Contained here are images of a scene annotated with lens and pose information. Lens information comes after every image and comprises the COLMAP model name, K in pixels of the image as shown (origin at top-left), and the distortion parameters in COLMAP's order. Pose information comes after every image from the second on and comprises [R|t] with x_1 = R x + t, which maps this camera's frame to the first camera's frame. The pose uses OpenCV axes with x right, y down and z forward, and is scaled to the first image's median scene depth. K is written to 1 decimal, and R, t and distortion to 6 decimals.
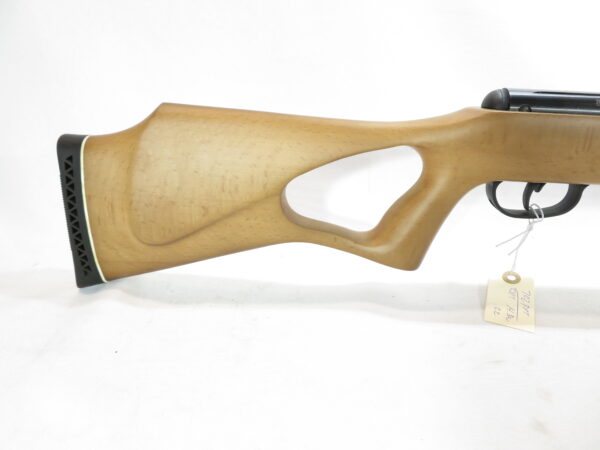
lens RADIAL K [[434.9, 0, 300.0], [0, 434.9, 225.0], [0, 0, 1]] dist [0.001467, 0.000299]
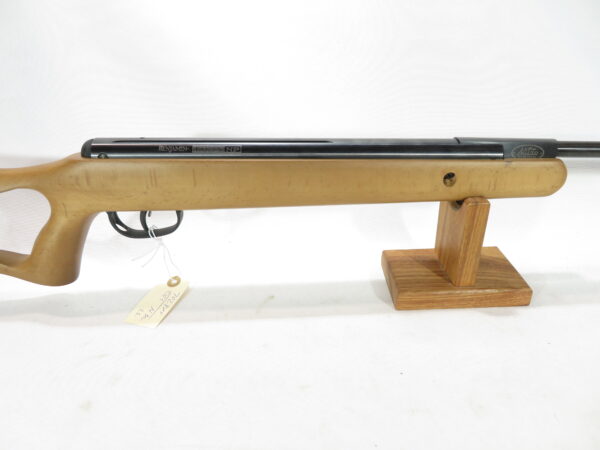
lens RADIAL K [[434.9, 0, 300.0], [0, 434.9, 225.0], [0, 0, 1]] dist [0.001467, 0.000299]
pose [[0.996014, -0.067360, 0.058466, 0.885848], [0.064463, 0.996662, 0.050088, -0.084601], [-0.061645, -0.046119, 0.997032, -0.261181]]
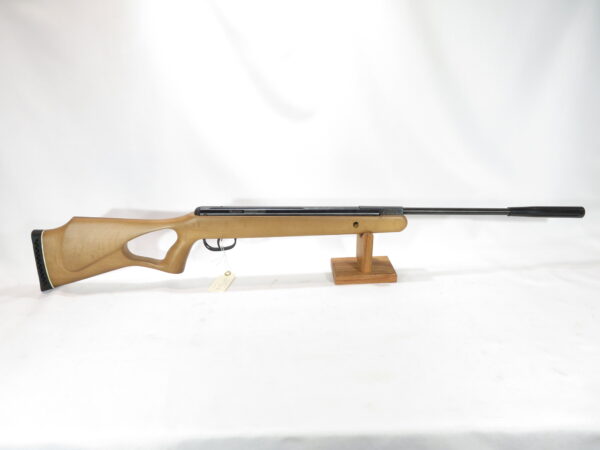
lens RADIAL K [[406.2, 0, 300.6], [0, 406.2, 210.3], [0, 0, 1]] dist [-0.002072, -0.001215]
pose [[0.991671, -0.058630, 0.114682, 0.743637], [0.064593, 0.996709, -0.048986, -0.109467], [-0.111432, 0.055986, 0.992194, -1.546089]]
